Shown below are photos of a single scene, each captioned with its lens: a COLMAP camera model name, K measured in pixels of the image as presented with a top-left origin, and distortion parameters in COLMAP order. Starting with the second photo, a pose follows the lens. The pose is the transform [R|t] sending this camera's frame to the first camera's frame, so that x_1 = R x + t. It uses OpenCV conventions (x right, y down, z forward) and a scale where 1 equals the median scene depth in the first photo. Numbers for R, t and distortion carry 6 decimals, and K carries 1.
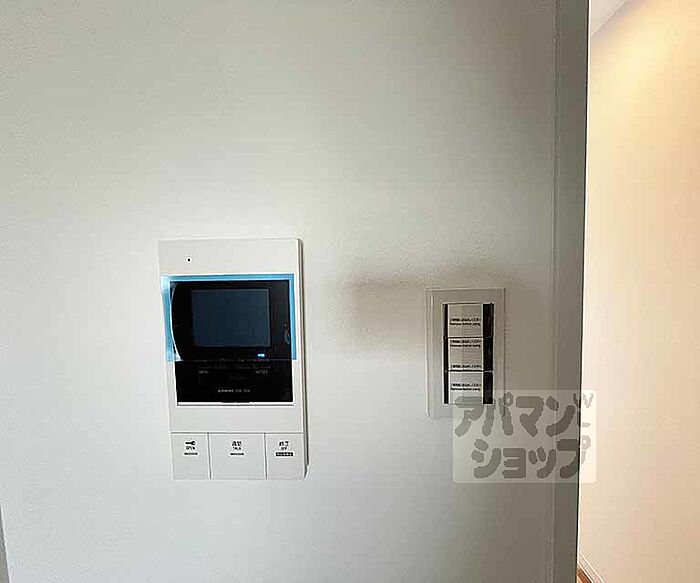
lens RADIAL K [[312.8, 0, 351.3], [0, 312.8, 289.4], [0, 0, 1]] dist [0.002981, 0.000174]
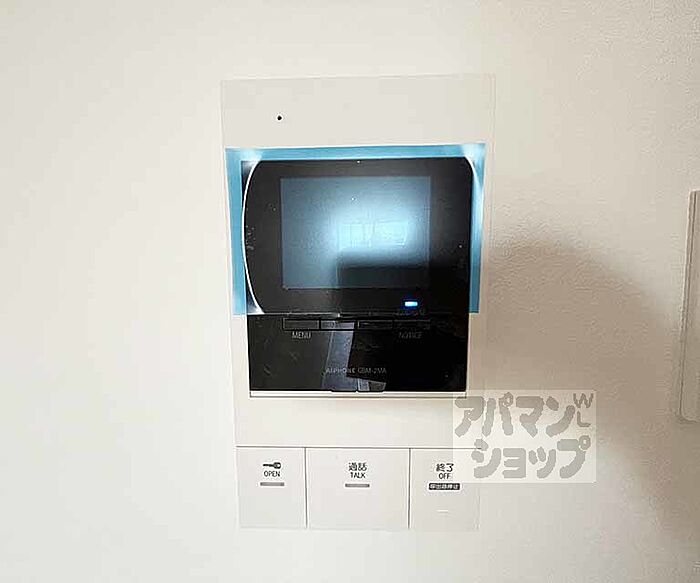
lens RADIAL K [[312.8, 0, 349.0], [0, 312.8, 293.7], [0, 0, 1]] dist [0.002981, 0.000174]
pose [[0.999872, 0.009294, 0.012985, -0.389272], [-0.009476, 0.999856, 0.014047, 0.180679], [-0.012852, -0.014169, 0.999817, 0.454028]]
